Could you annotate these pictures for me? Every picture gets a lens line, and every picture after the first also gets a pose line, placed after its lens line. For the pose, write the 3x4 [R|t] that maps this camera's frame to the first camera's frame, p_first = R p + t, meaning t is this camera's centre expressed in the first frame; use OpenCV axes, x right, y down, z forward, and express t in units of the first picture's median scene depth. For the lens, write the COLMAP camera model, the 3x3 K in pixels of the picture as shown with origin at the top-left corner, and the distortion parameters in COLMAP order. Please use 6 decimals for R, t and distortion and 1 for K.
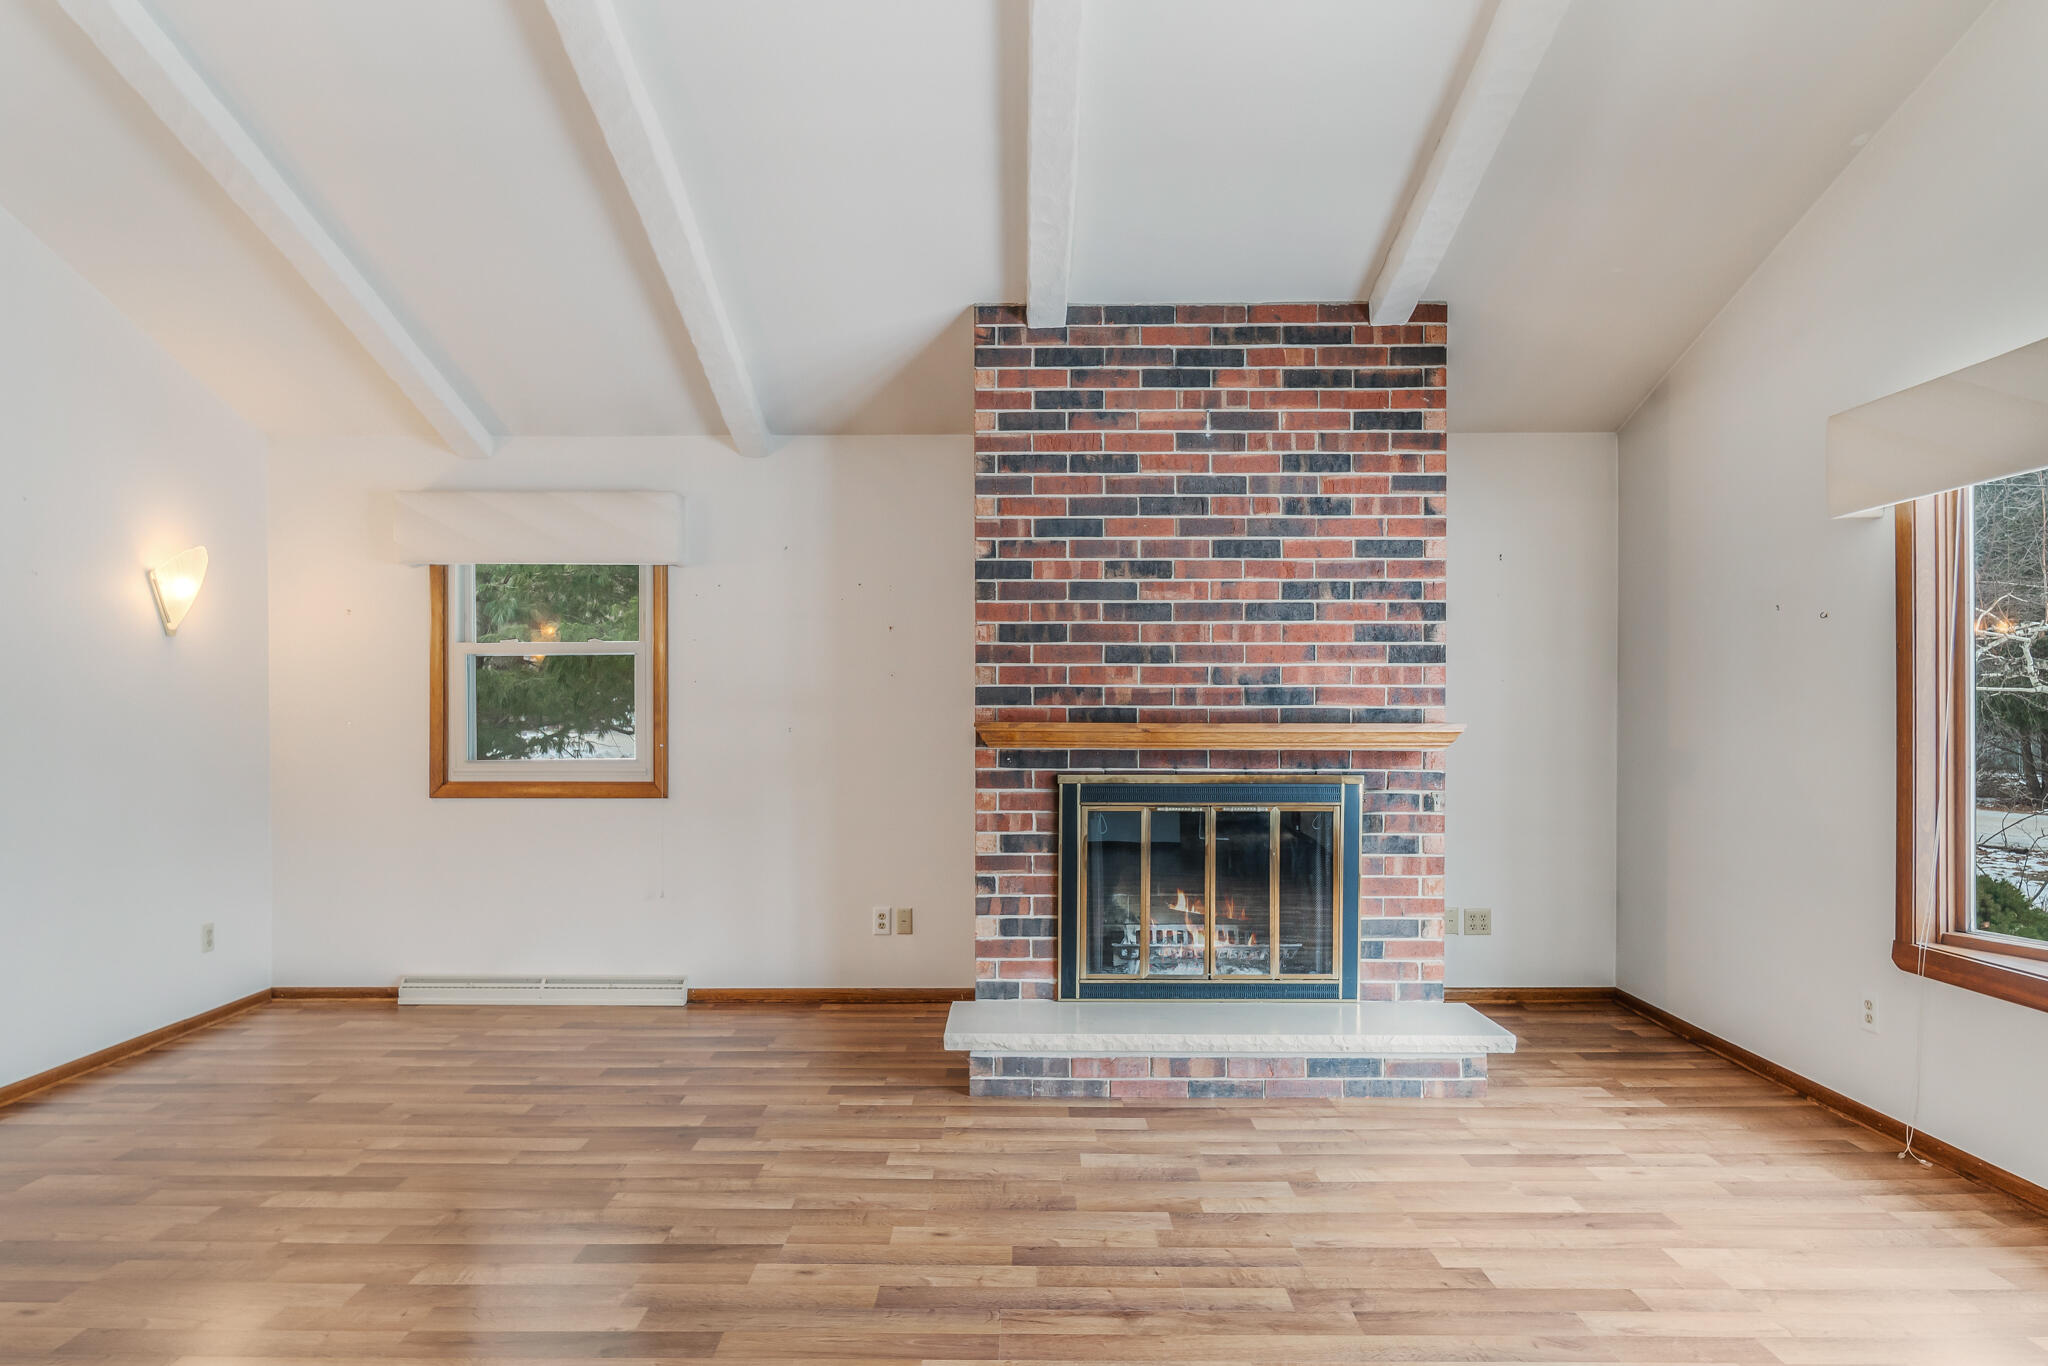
lens RADIAL K [[1147.7, 0, 1004.4], [0, 1147.7, 723.4], [0, 0, 1]] dist [-0.002843, 0.002378]
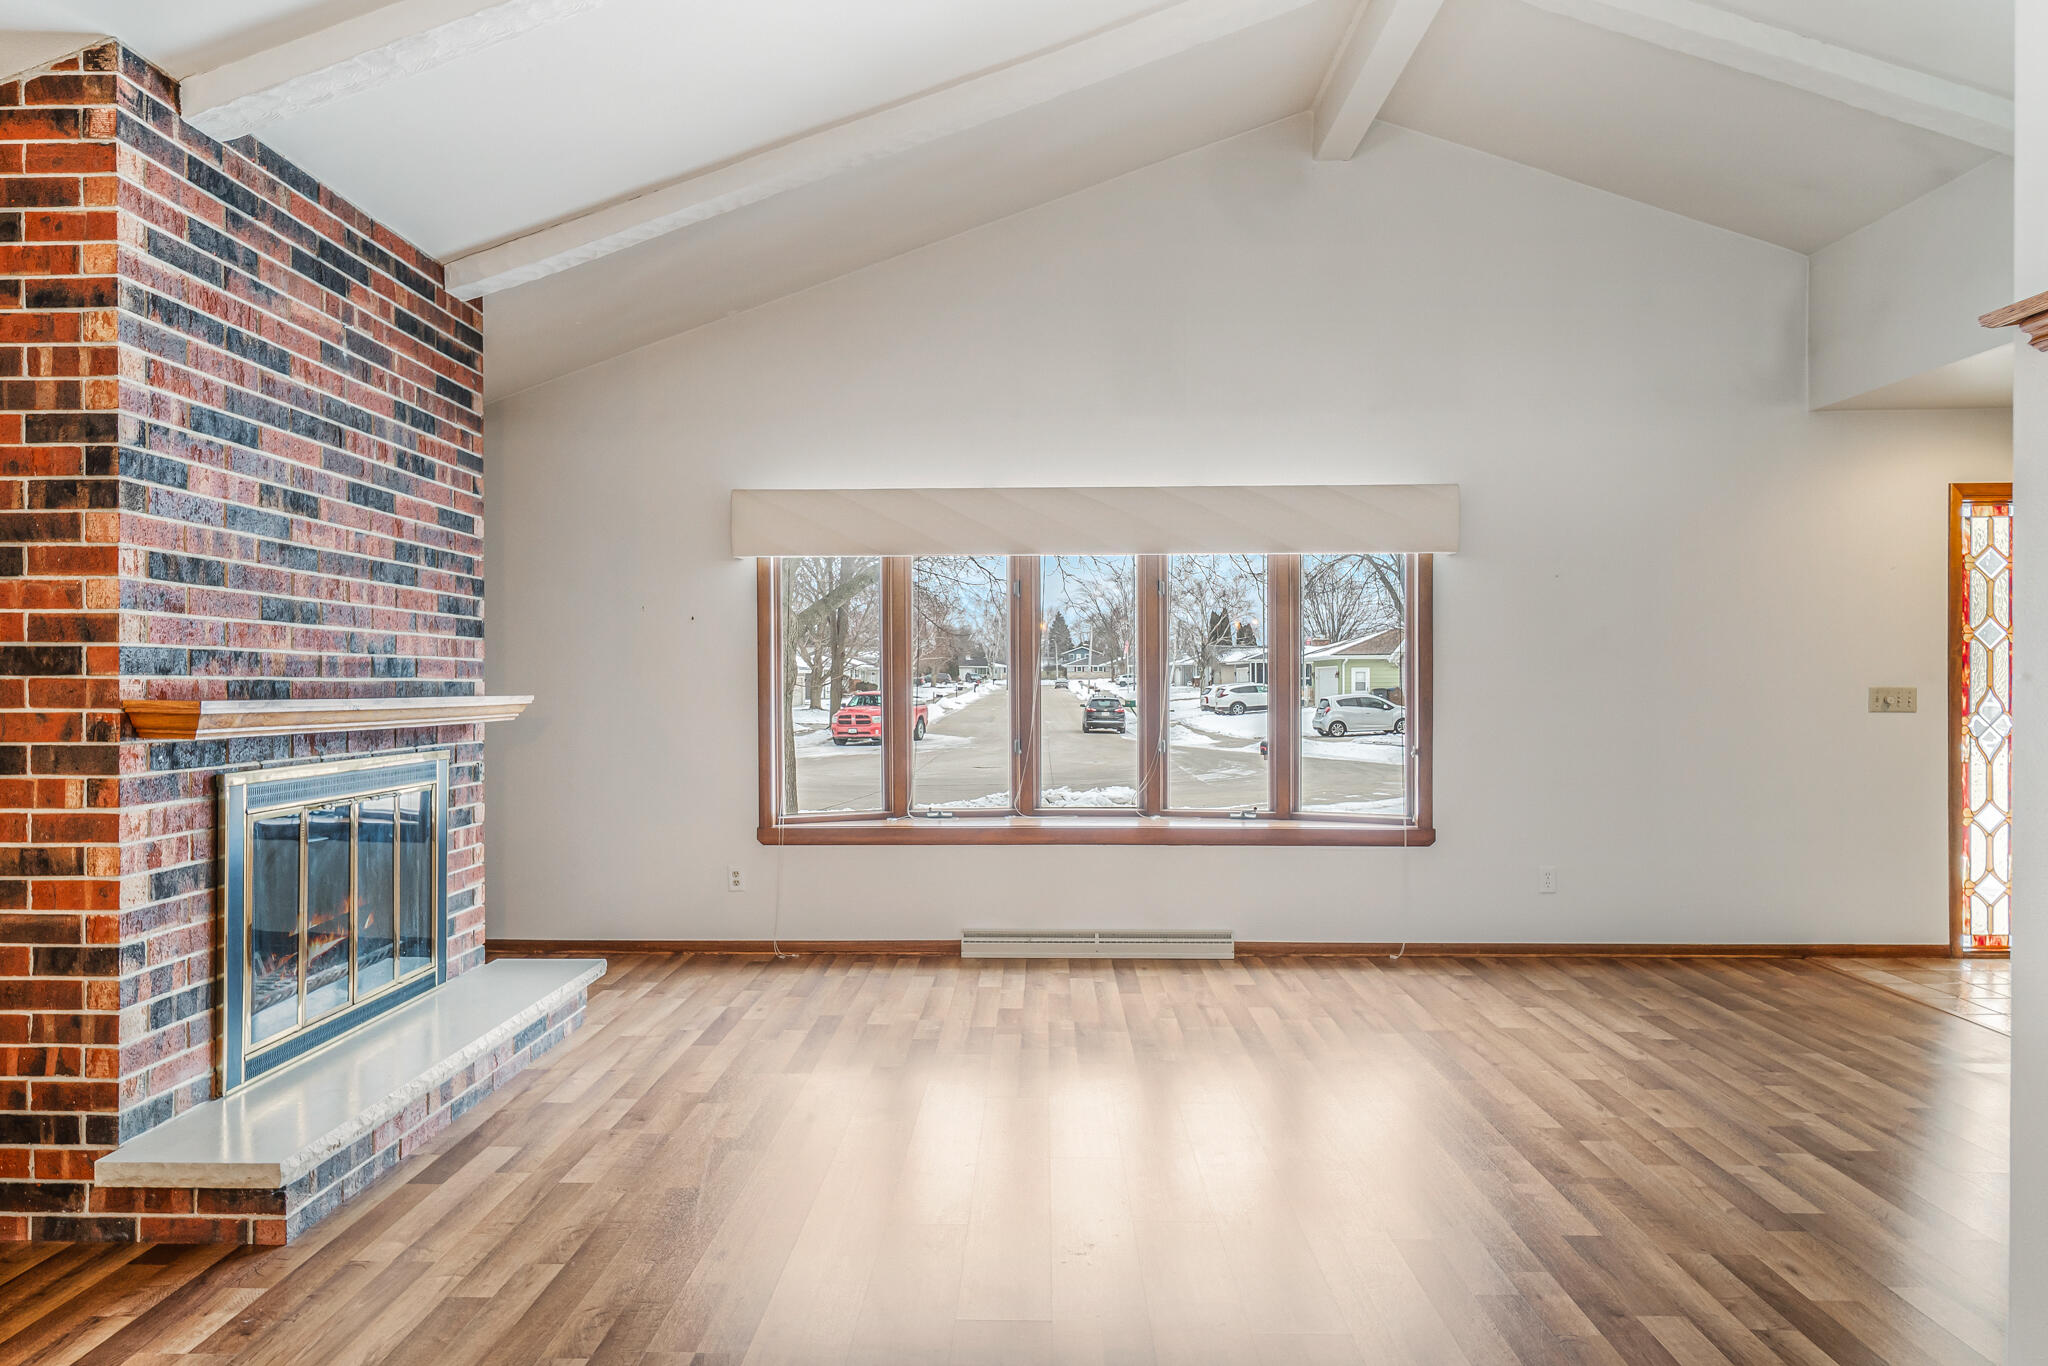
lens RADIAL K [[1132.8, 0, 1014.9], [0, 1132.8, 688.7], [0, 0, 1]] dist [0.001441, 0.000799]
pose [[0.016845, -0.004206, 0.999849, -0.640283], [0.014430, 0.999888, 0.003963, -0.003805], [-0.999754, 0.014361, 0.016904, 0.500505]]
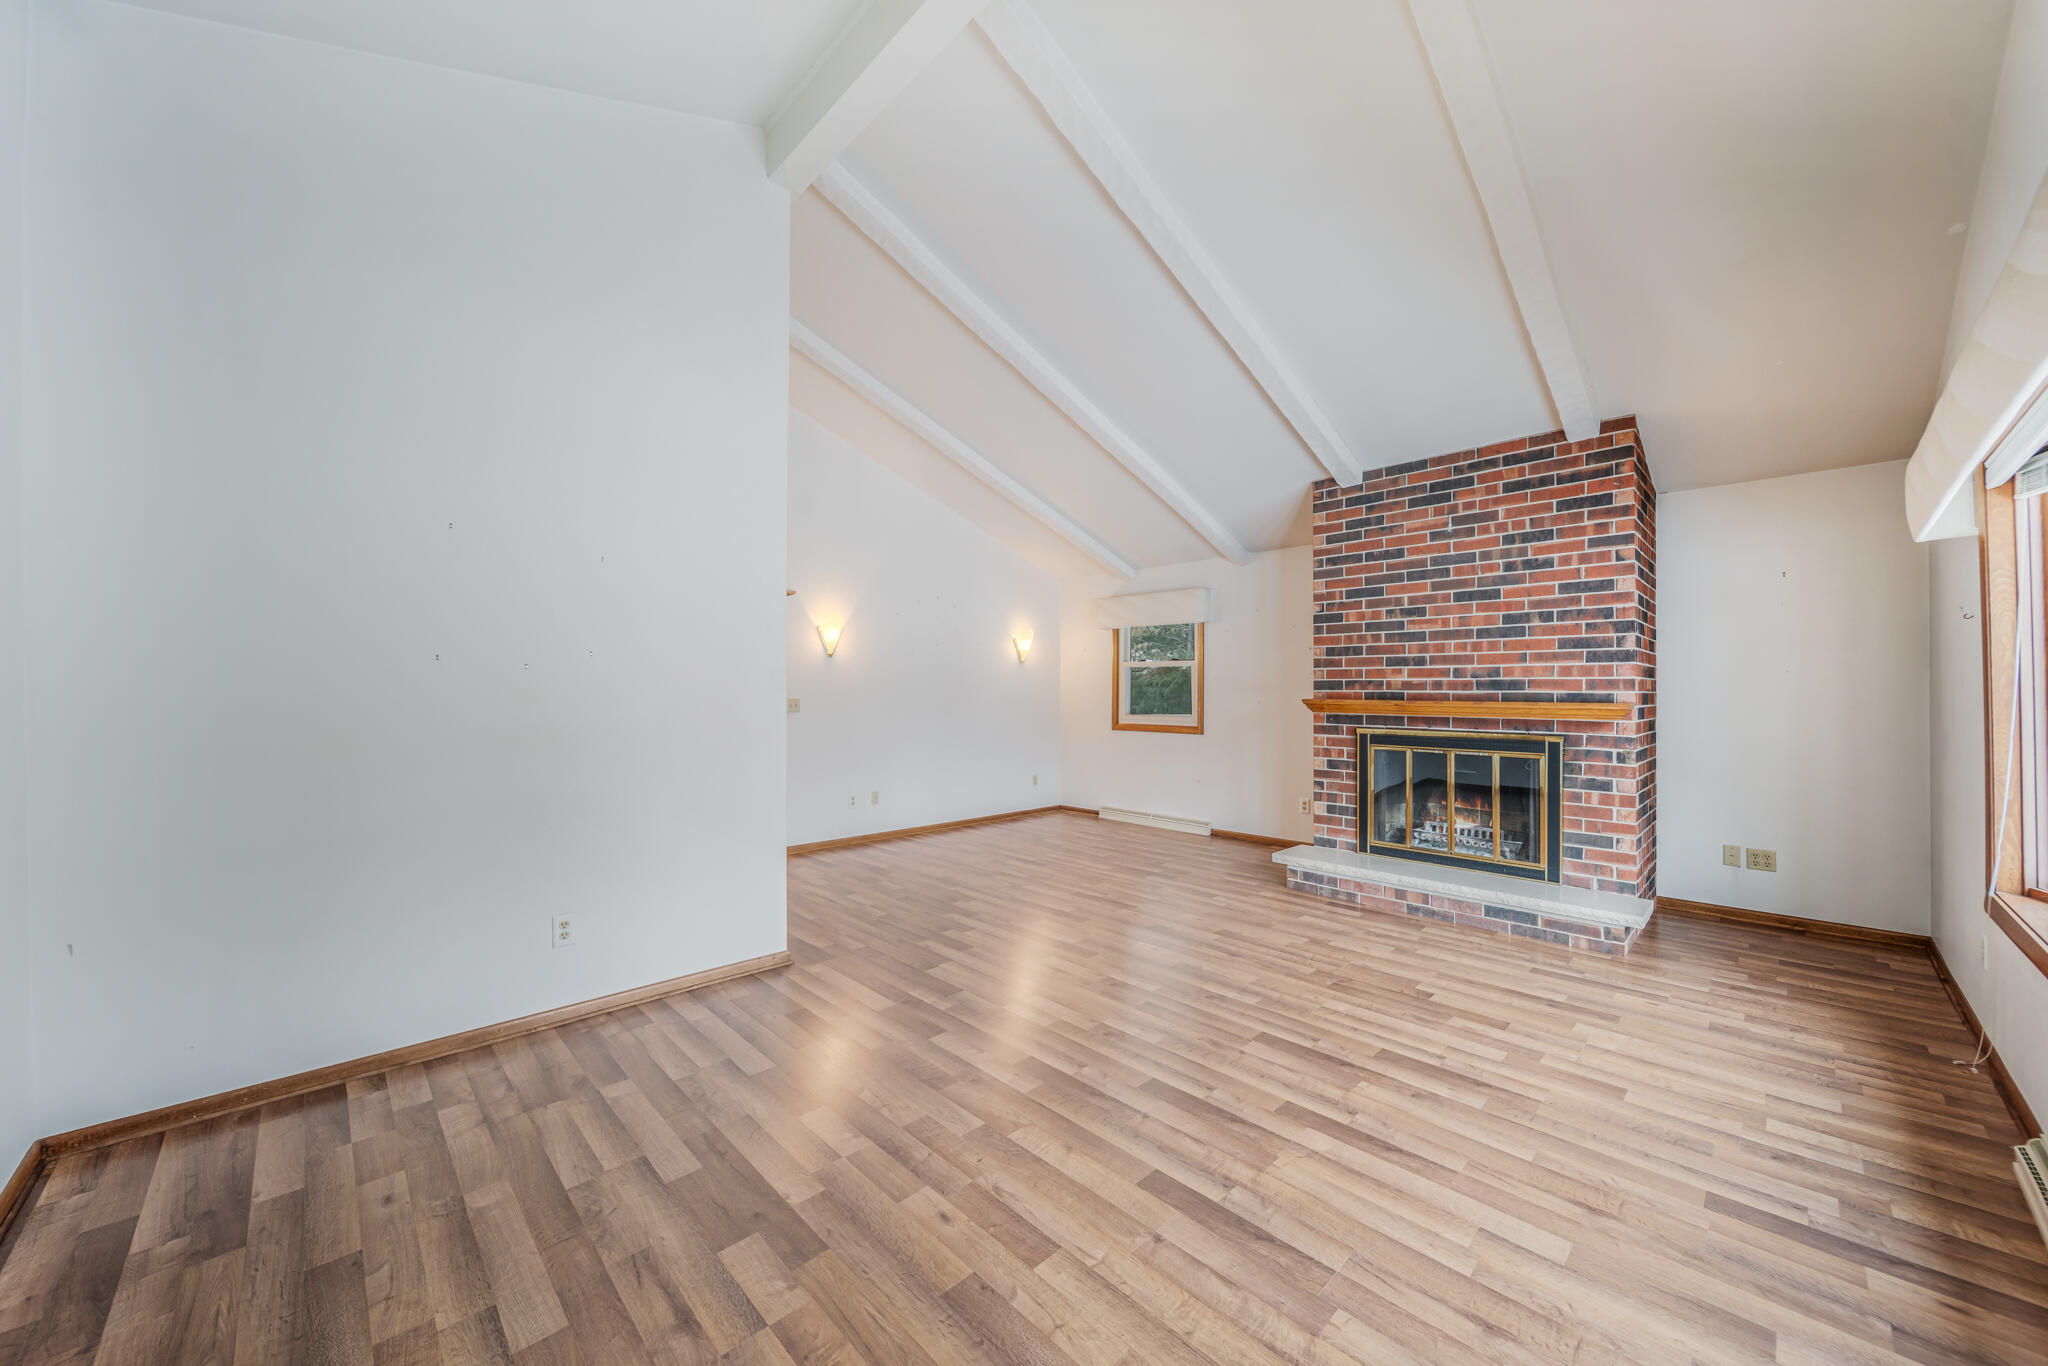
lens RADIAL K [[731.6, 0, 1006.6], [0, 731.6, 686.6], [0, 0, 1]] dist [-0.005761, -0.000209]
pose [[0.693332, -0.001467, -0.720617, 0.497517], [-0.012513, 0.999823, -0.014075, 0.001635], [0.720510, 0.018776, 0.693191, -0.208642]]
